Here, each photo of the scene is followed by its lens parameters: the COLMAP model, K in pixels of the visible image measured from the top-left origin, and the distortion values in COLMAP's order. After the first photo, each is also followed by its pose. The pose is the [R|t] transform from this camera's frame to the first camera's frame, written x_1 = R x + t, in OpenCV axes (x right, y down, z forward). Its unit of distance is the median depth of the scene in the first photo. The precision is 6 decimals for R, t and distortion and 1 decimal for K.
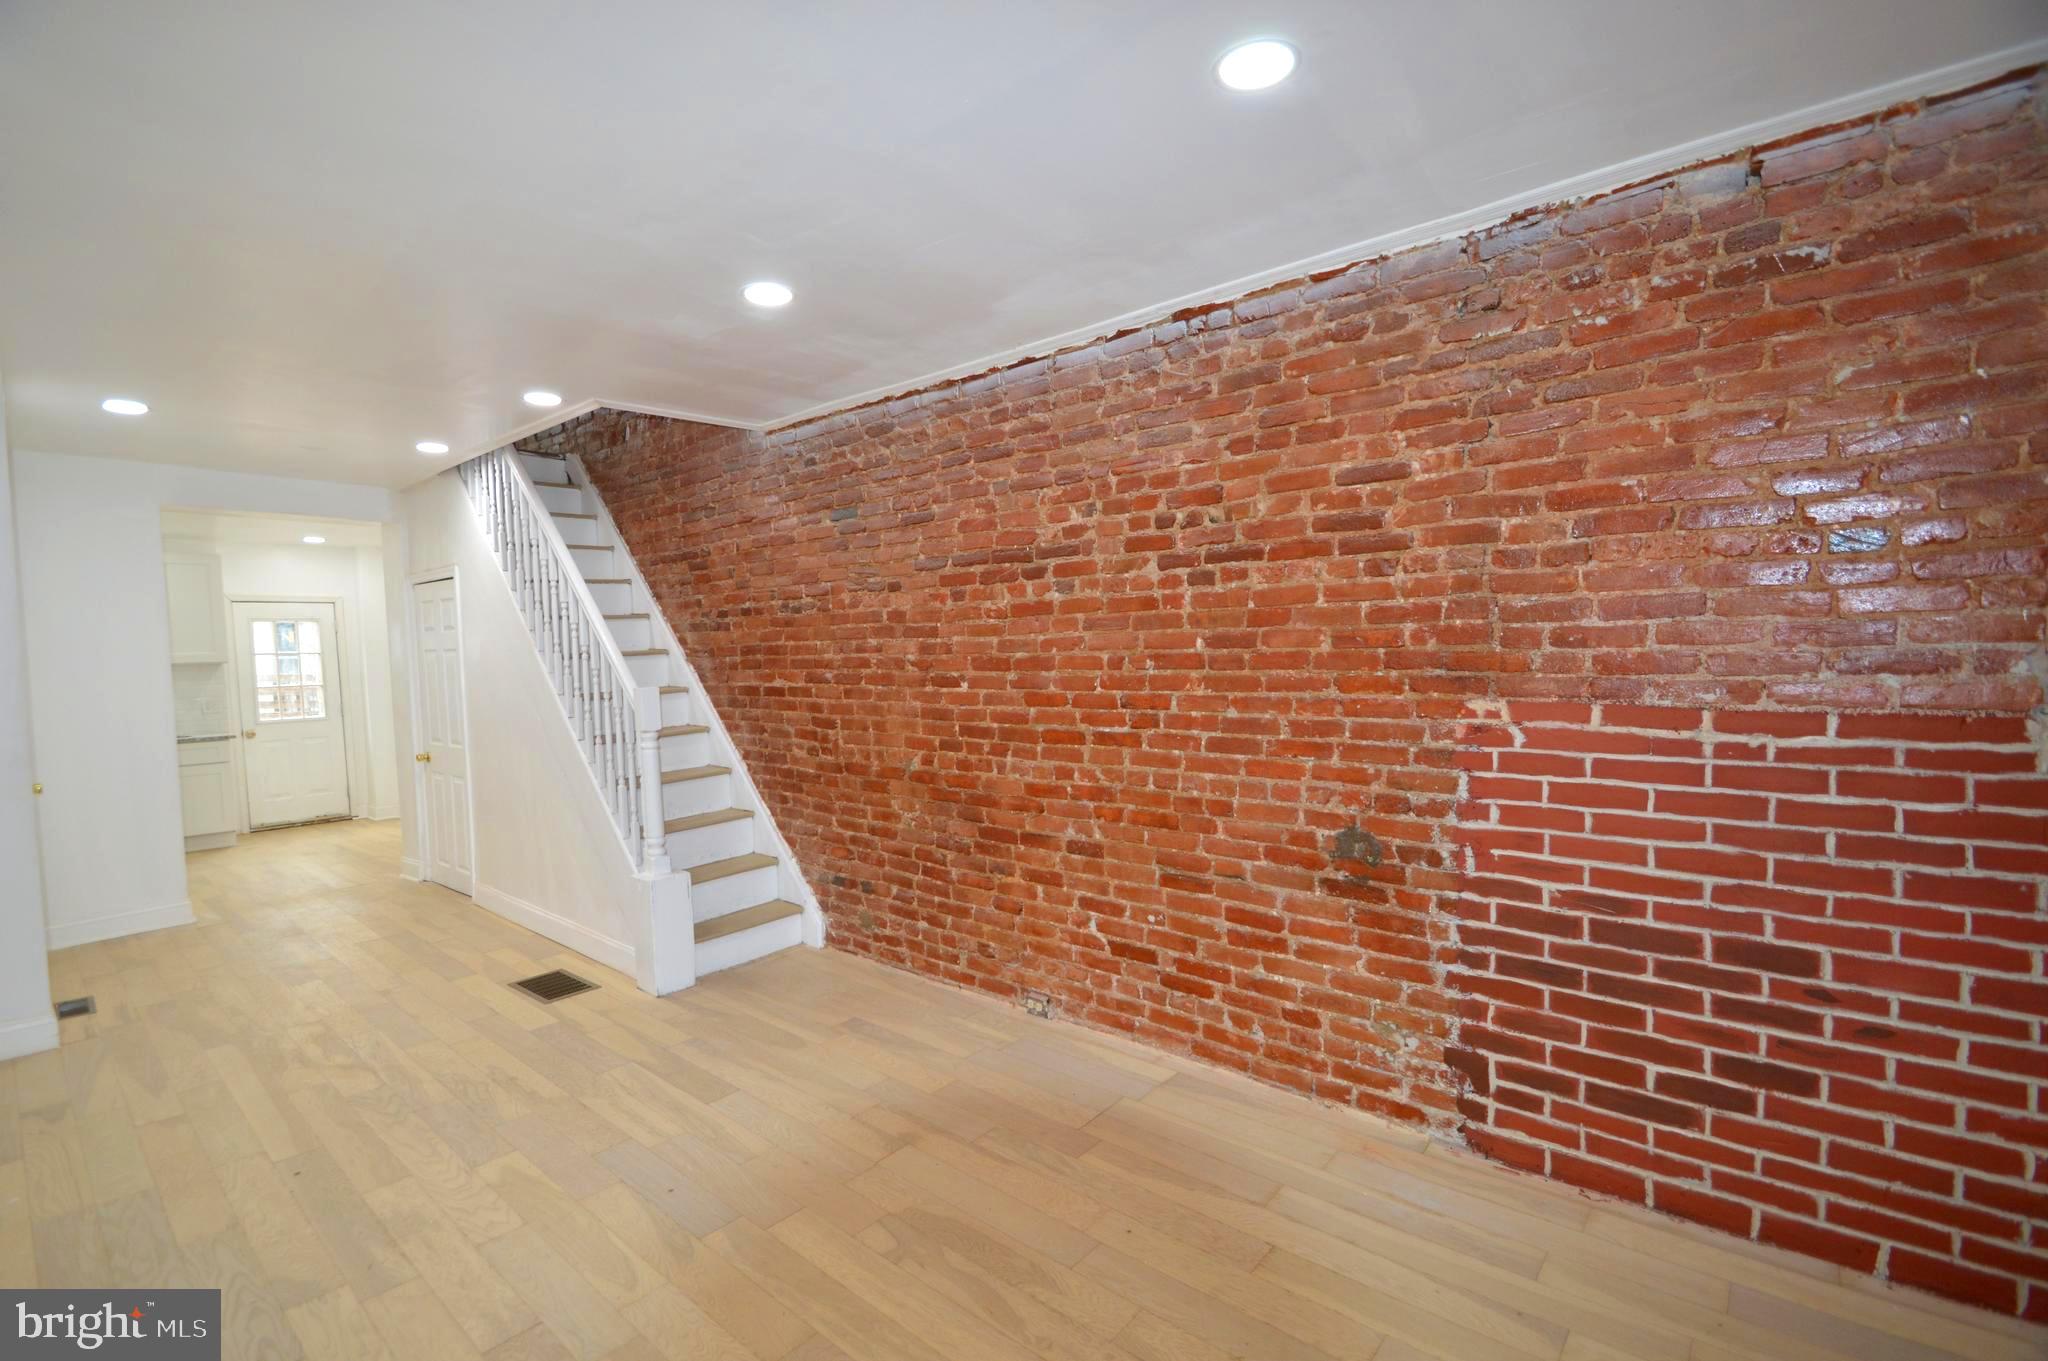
lens RADIAL K [[911.8, 0, 1008.9], [0, 911.8, 707.9], [0, 0, 1]] dist [0.018516, -0.019757]
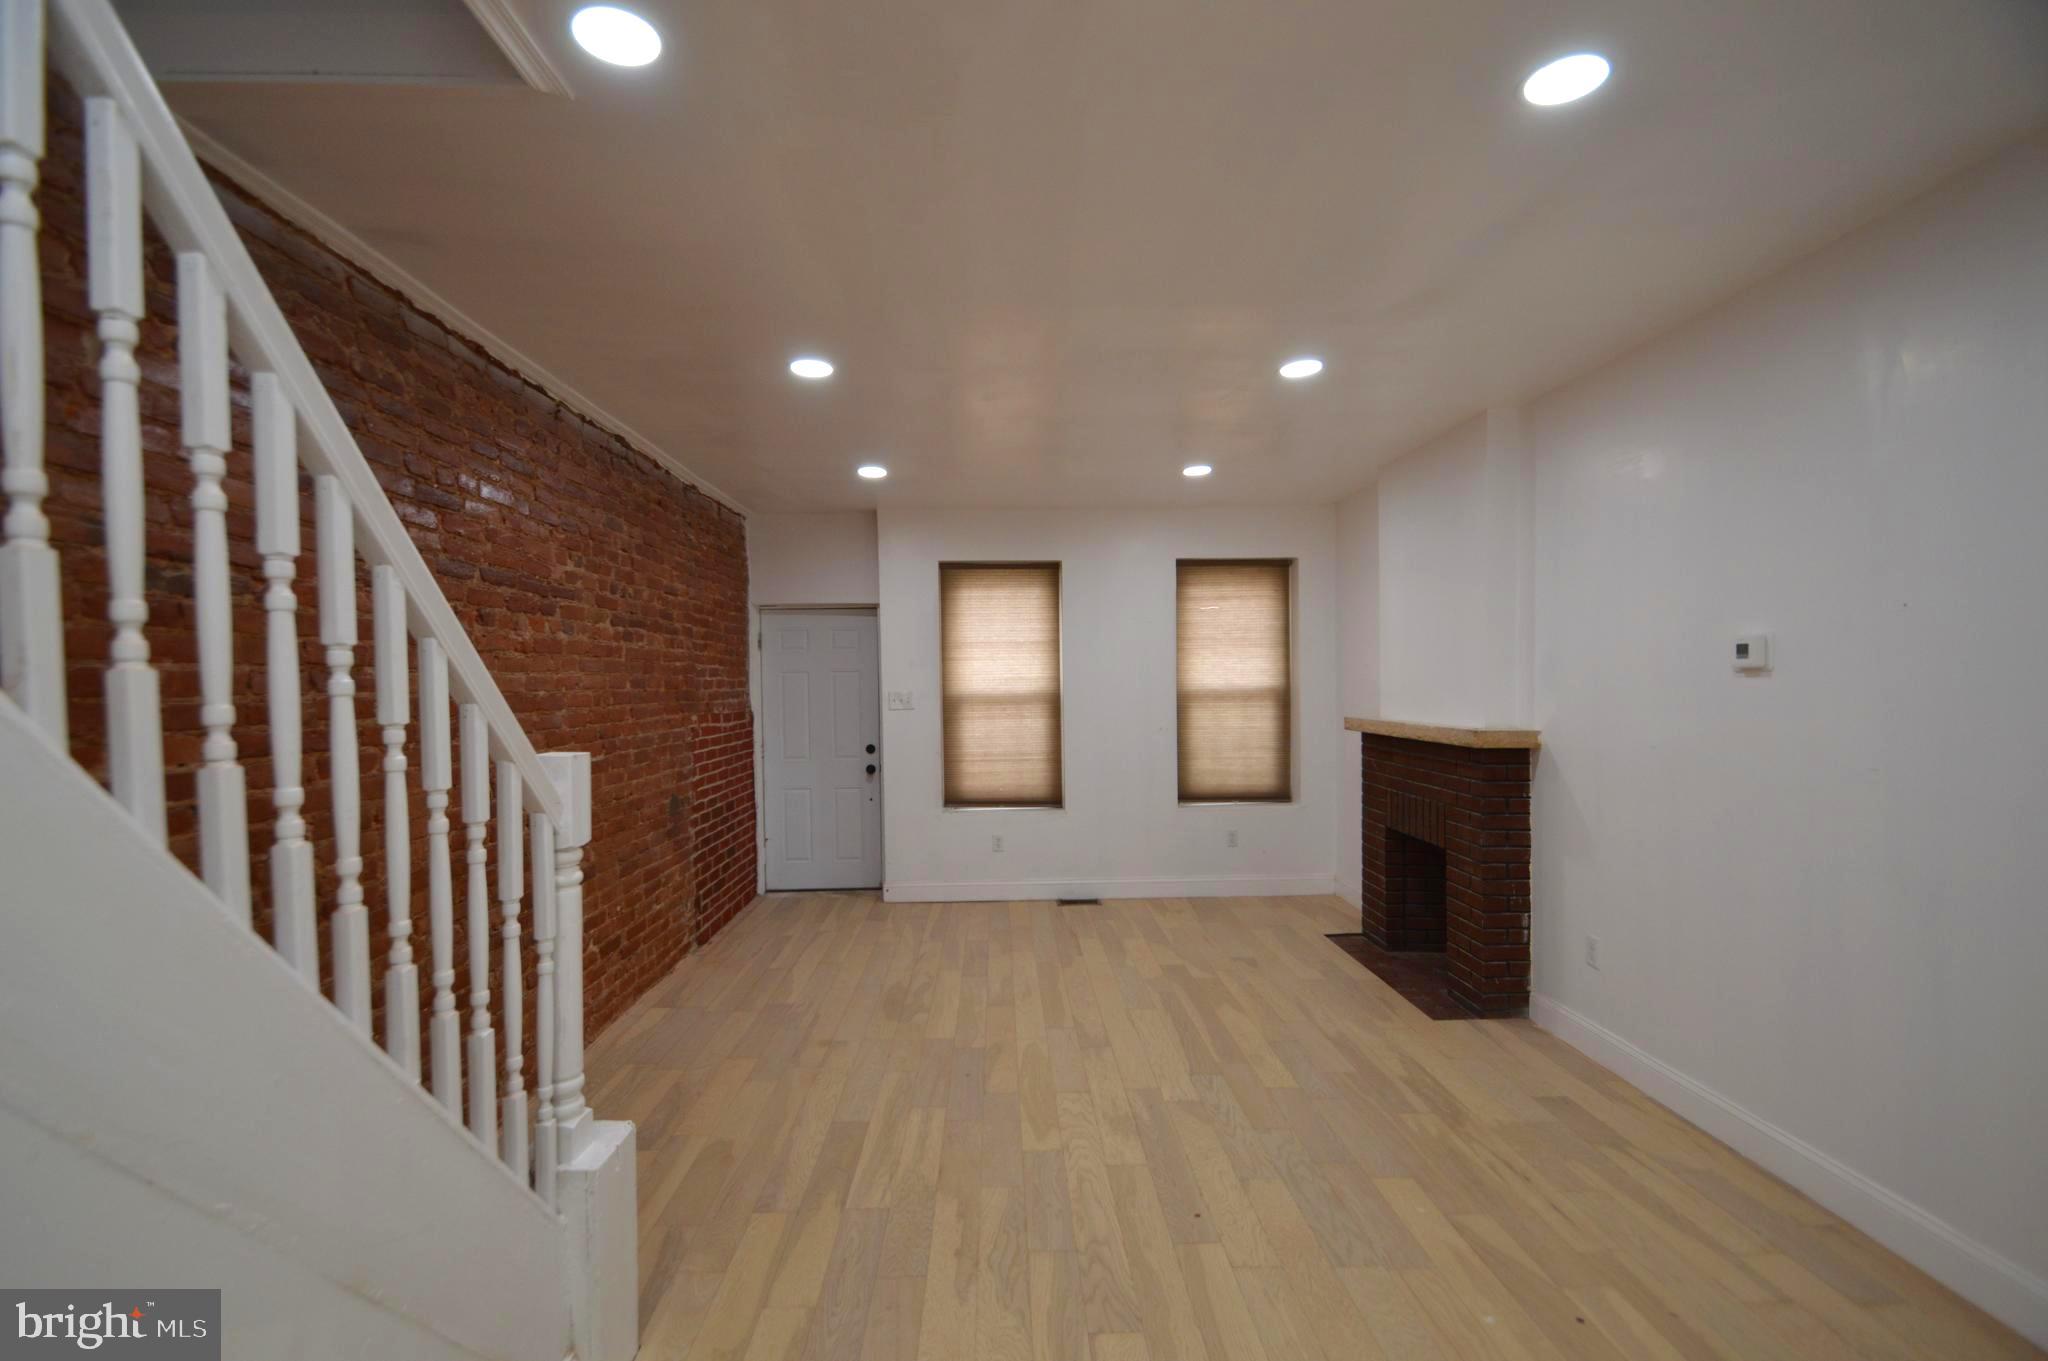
lens RADIAL K [[906.5, 0, 1008.9], [0, 906.5, 709.2], [0, 0, 1]] dist [0.016678, -0.020385]
pose [[-0.667283, 0.003954, 0.744794, -1.138530], [0.073016, 0.995516, 0.060131, -0.072708], [-0.741216, 0.094506, -0.664580, 1.447062]]
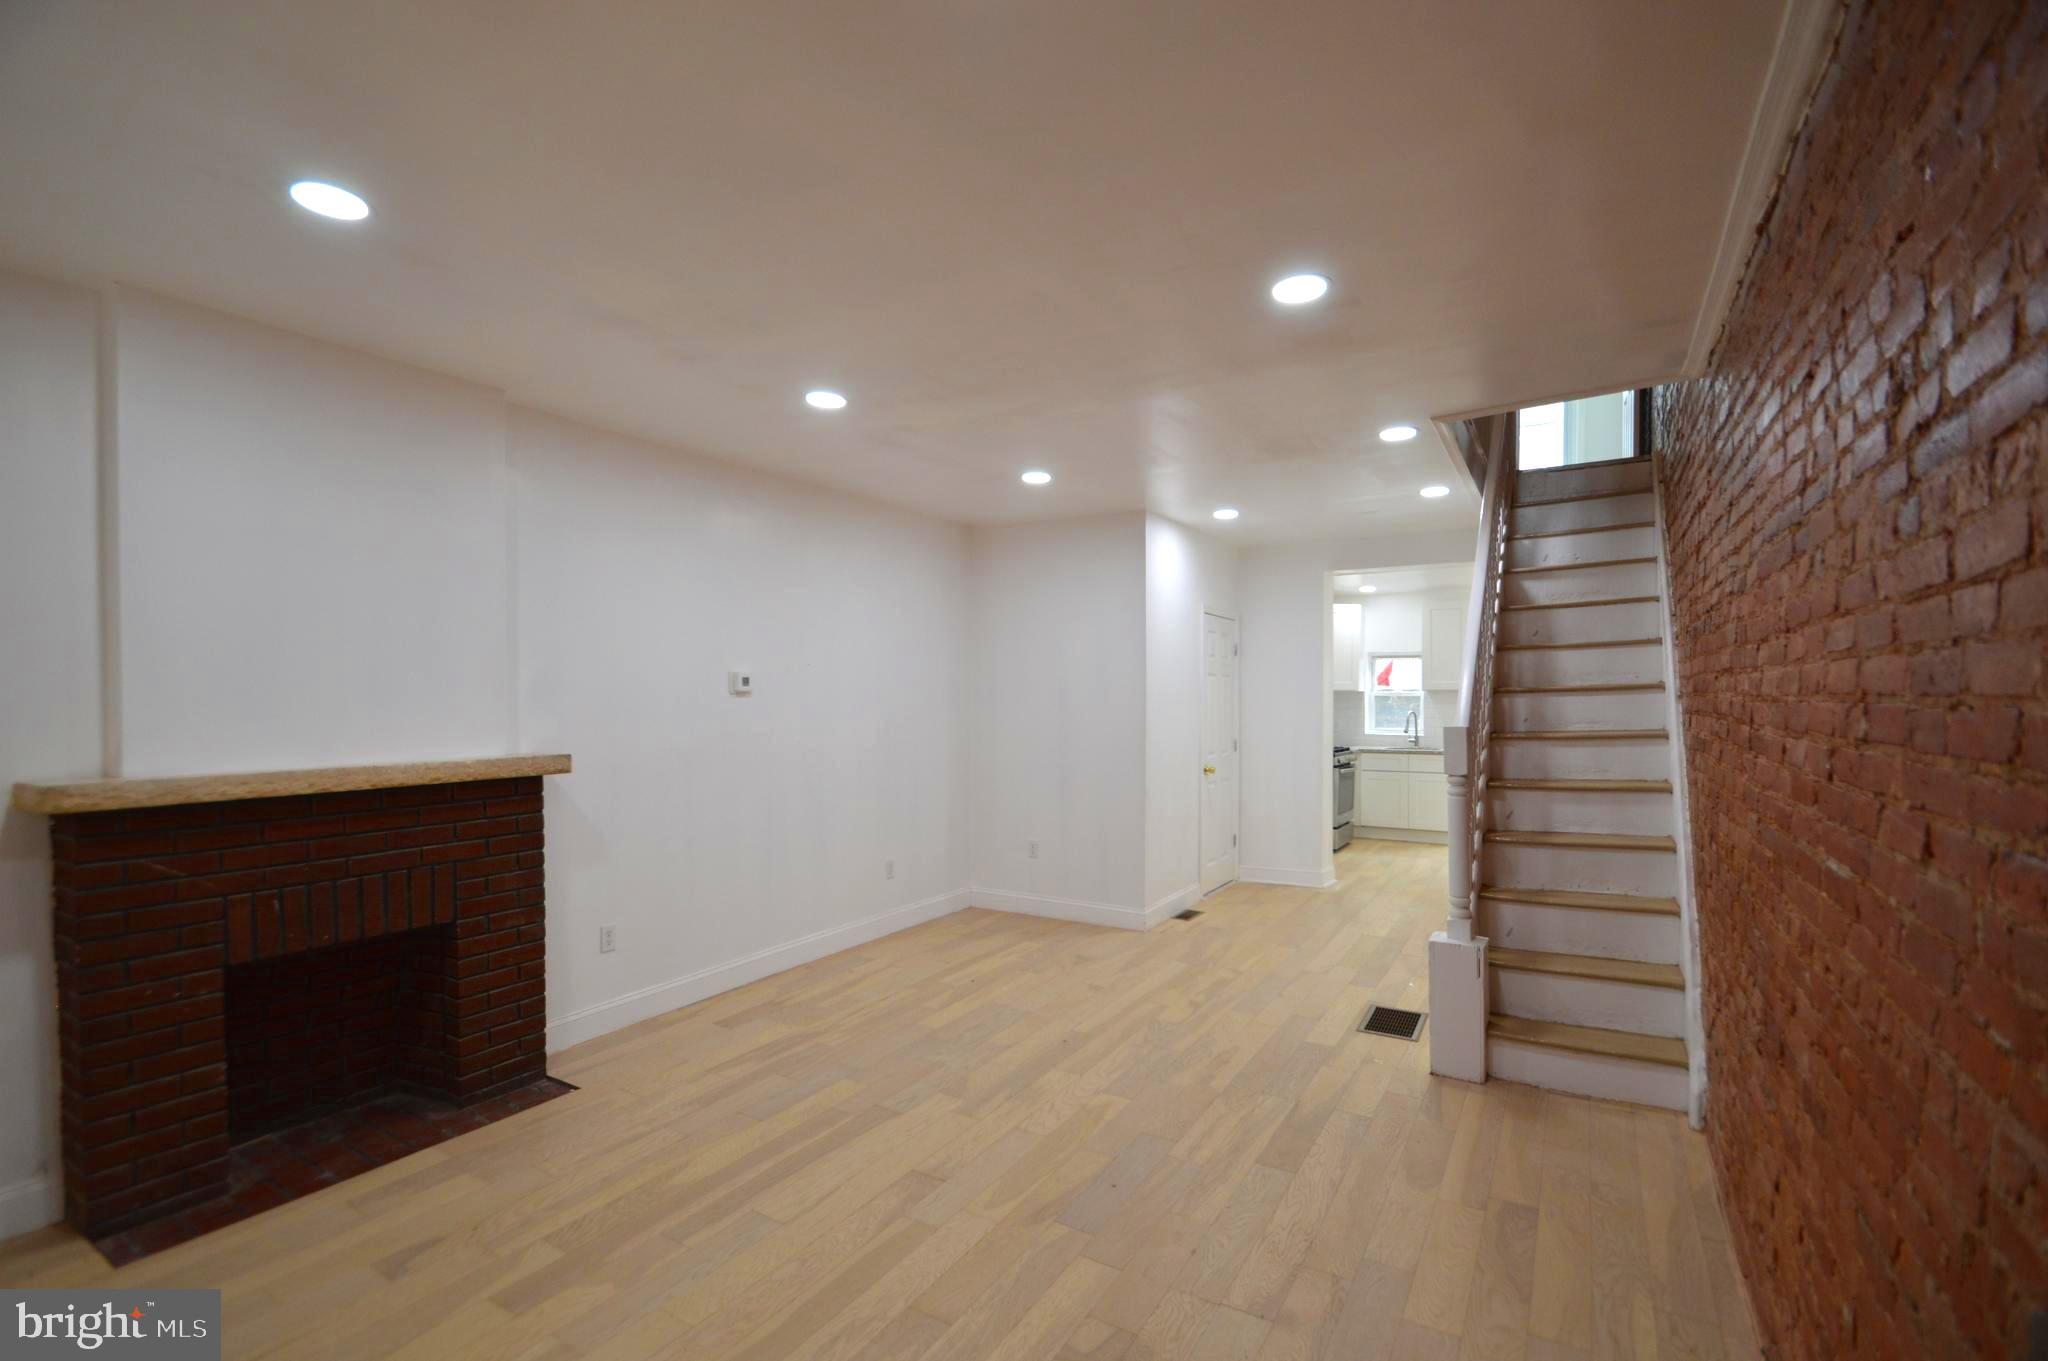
lens RADIAL K [[906.5, 0, 1008.9], [0, 906.5, 709.2], [0, 0, 1]] dist [0.016678, -0.020385]
pose [[0.158430, 0.034961, -0.986751, 0.524287], [-0.064567, 0.997601, 0.024979, -0.043492], [0.985257, 0.059754, 0.160308, 0.540941]]
